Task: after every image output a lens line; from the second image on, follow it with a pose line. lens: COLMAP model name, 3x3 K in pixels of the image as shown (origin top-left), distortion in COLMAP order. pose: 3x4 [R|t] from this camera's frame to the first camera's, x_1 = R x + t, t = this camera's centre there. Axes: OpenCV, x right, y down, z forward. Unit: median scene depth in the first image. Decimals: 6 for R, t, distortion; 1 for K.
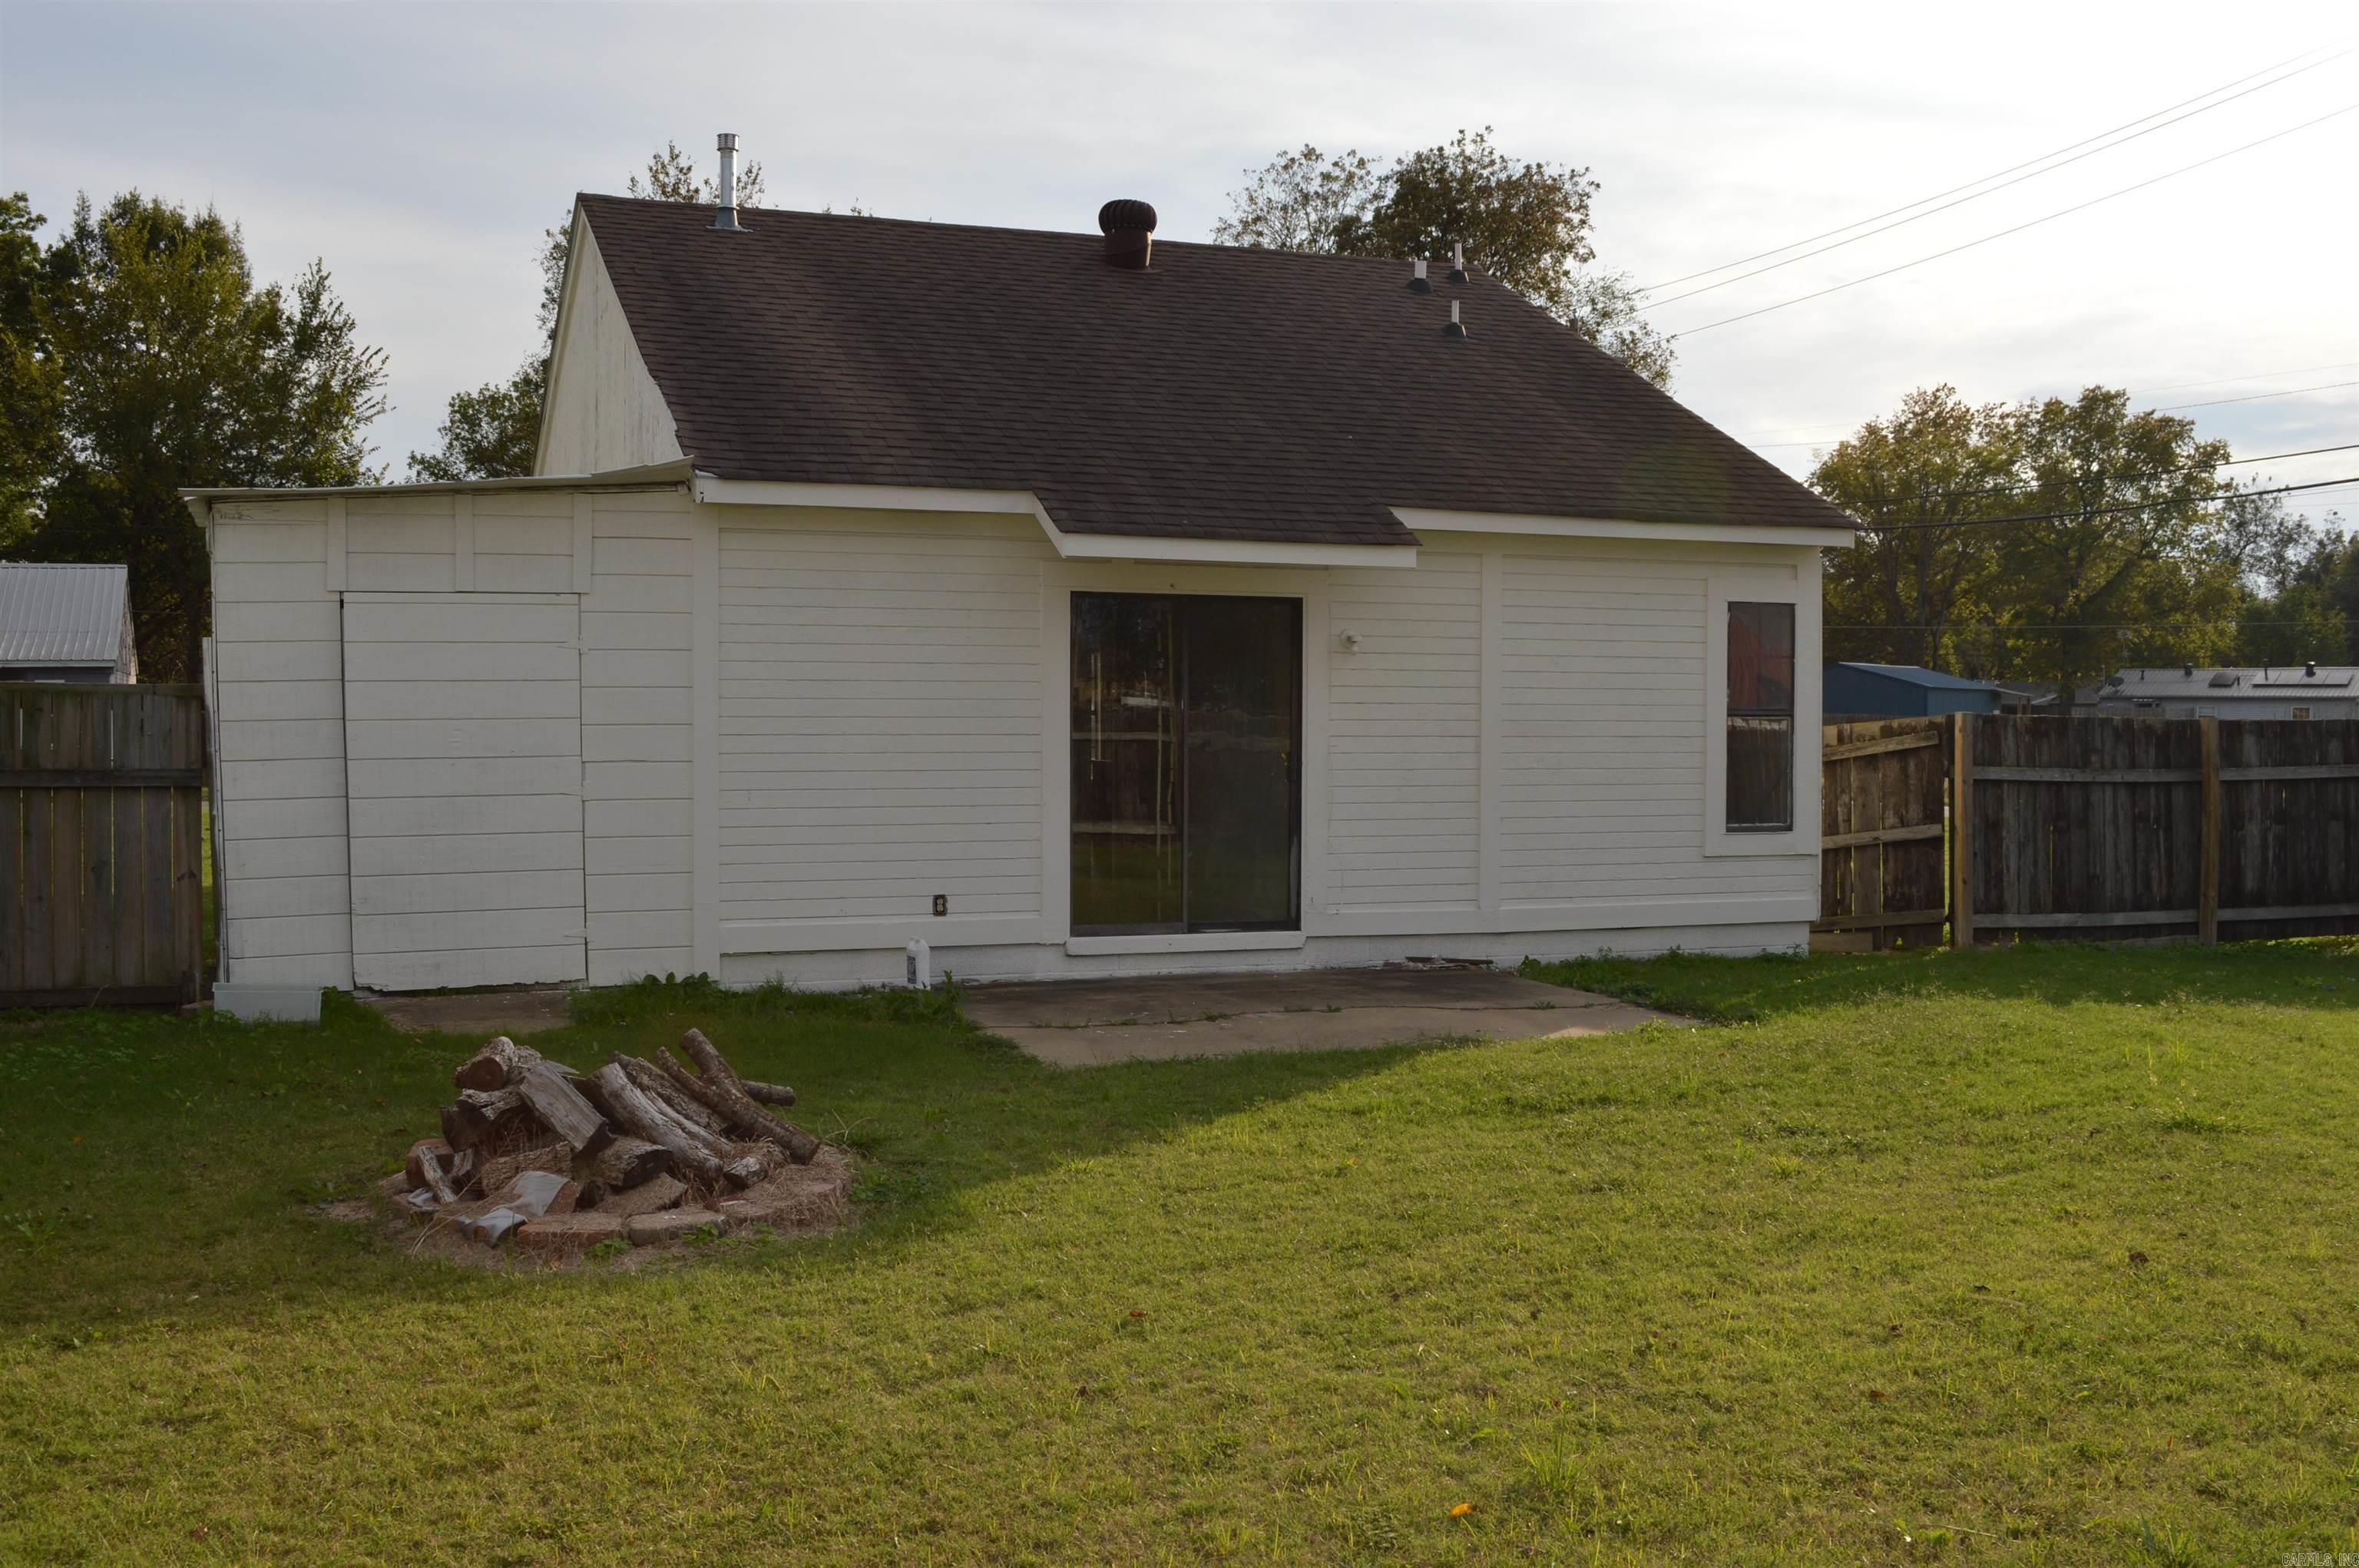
lens RADIAL K [[2251.4, 0, 1182.8], [0, 2251.4, 782.9], [0, 0, 1]] dist [-0.058815, 0.000000]
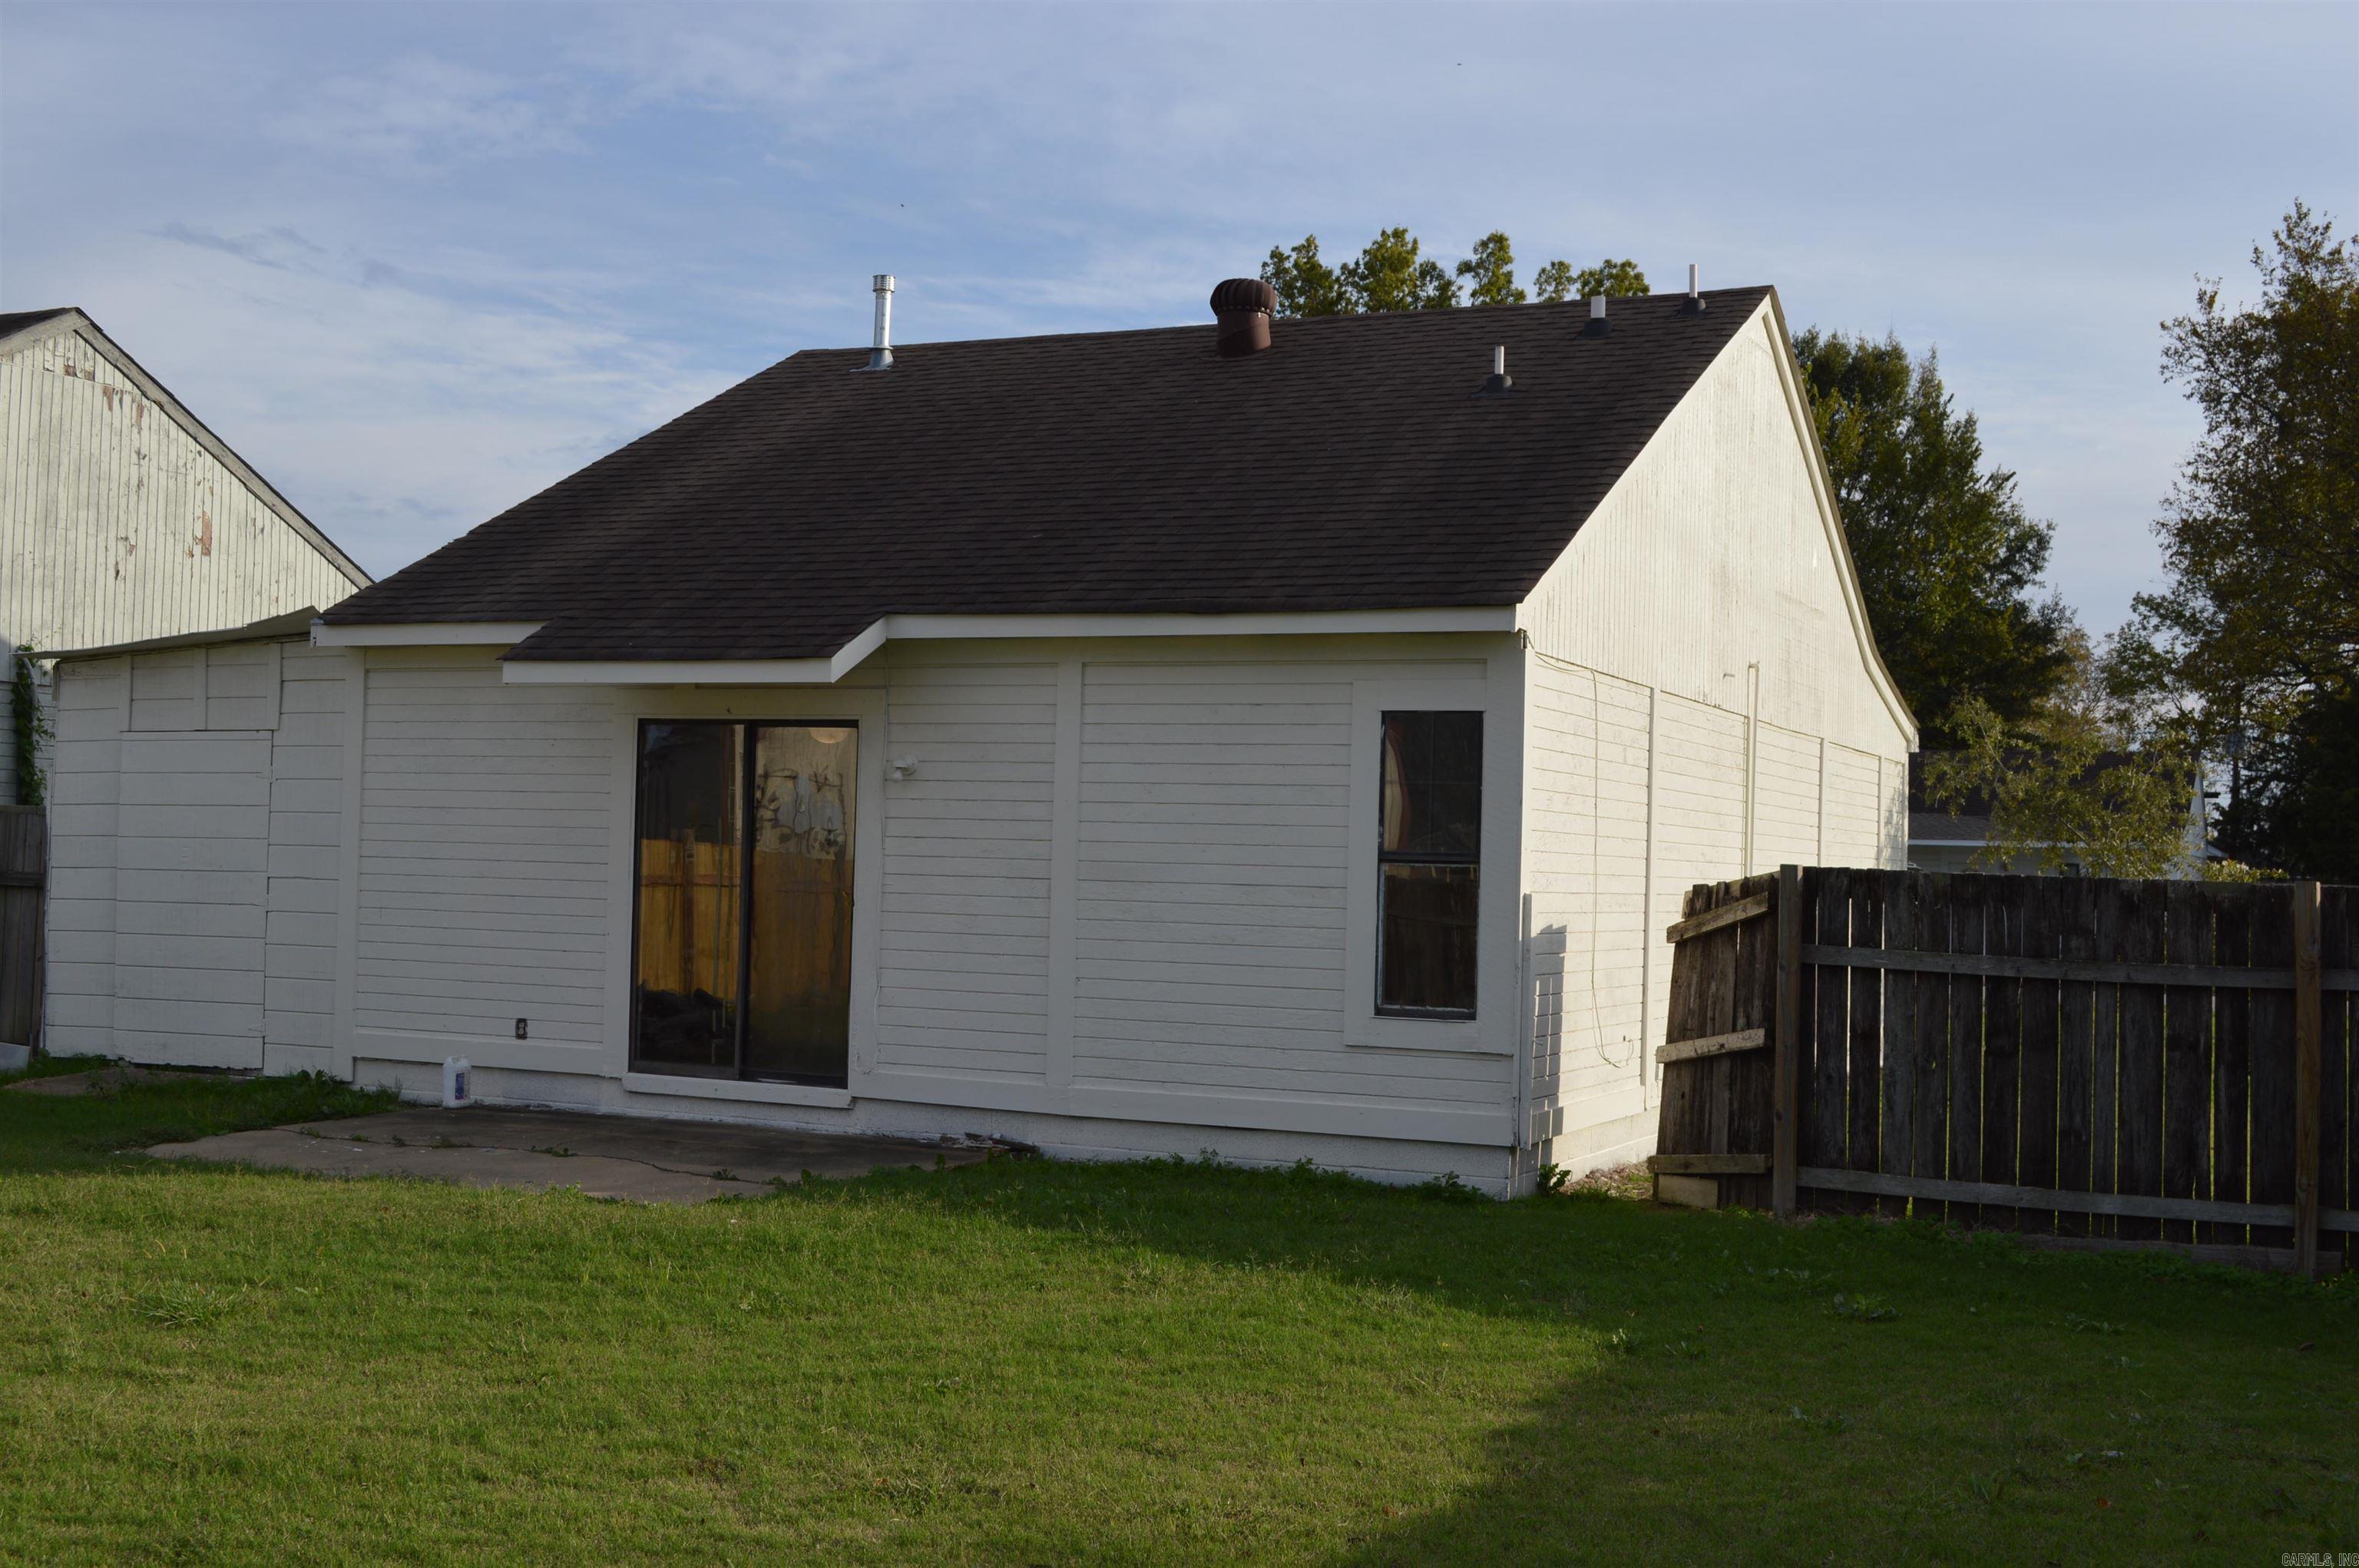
lens RADIAL K [[2687.4, 0, 1182.2], [0, 2687.4, 781.8], [0, 0, 1]] dist [-0.061396, 0.000000]
pose [[0.691900, -0.009725, -0.721928, 0.887055], [-0.047477, 0.997132, -0.058935, 0.000003], [0.720431, 0.075052, 0.689454, 0.337621]]
